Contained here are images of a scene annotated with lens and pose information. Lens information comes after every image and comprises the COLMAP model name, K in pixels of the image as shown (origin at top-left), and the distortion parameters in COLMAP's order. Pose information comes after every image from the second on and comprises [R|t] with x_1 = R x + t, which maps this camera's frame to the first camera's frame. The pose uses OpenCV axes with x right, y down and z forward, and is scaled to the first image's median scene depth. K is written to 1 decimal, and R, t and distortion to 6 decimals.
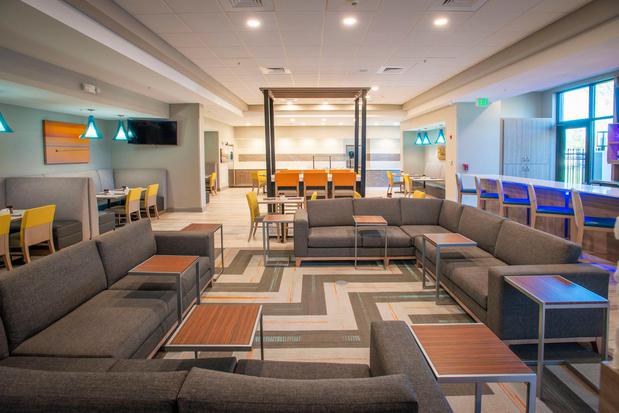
lens RADIAL K [[310.9, 0, 309.3], [0, 310.9, 197.6], [0, 0, 1]] dist [-0.003369, 0.000172]
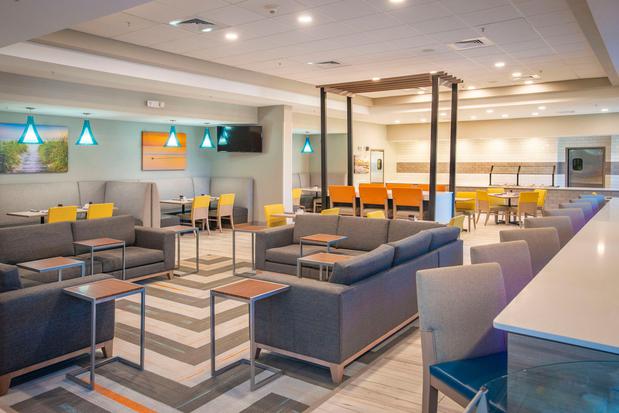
lens RADIAL K [[485.0, 0, 309.5], [0, 485.0, 206.5], [0, 0, 1]] dist [0.032510, 0.001390]
pose [[0.822953, 0.056501, -0.565293, 0.574481], [-0.082901, 0.996334, -0.021104, 0.007886], [0.562029, 0.064231, 0.824620, -0.088290]]
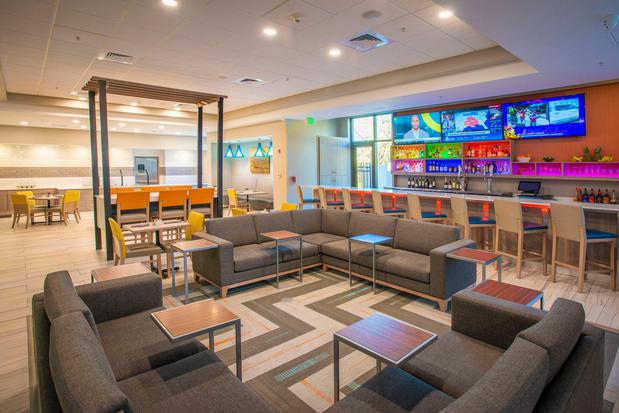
lens RADIAL K [[351.9, 0, 308.5], [0, 351.9, 198.3], [0, 0, 1]] dist [-0.000181, 0.000468]
pose [[0.763958, -0.057016, 0.642742, -0.287526], [0.090010, 0.995766, -0.018653, -0.007453], [-0.638957, 0.072103, 0.765856, 0.053150]]
